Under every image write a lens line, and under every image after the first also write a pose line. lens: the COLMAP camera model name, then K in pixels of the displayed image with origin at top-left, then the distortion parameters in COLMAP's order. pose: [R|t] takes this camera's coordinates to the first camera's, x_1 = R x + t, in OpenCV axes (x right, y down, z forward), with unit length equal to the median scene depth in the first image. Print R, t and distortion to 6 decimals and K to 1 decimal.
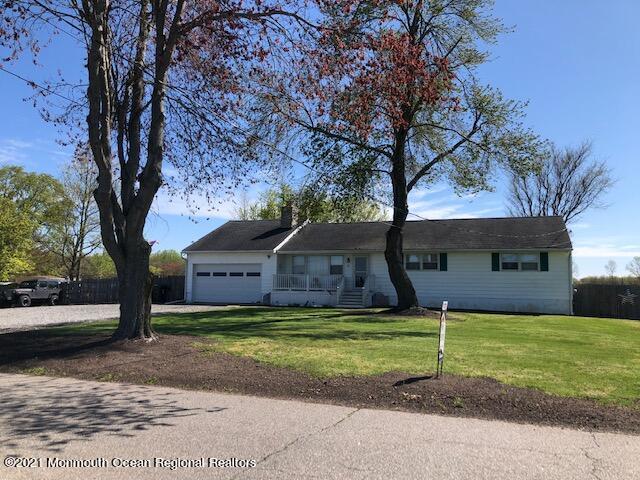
lens RADIAL K [[522.2, 0, 315.6], [0, 522.2, 243.3], [0, 0, 1]] dist [0.028846, -0.020635]
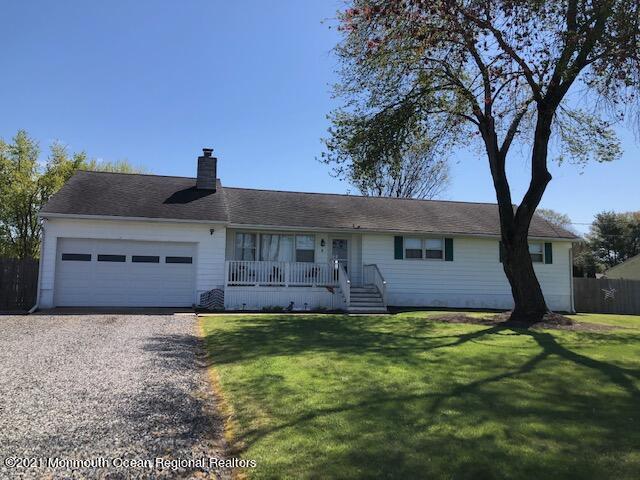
lens RADIAL K [[522.2, 0, 314.0], [0, 522.2, 243.6], [0, 0, 1]] dist [0.028846, -0.020635]
pose [[0.821207, 0.039027, 0.569295, -0.355093], [-0.053146, 0.998553, 0.008208, 0.028555], [-0.568151, -0.036996, 0.822092, 0.427876]]
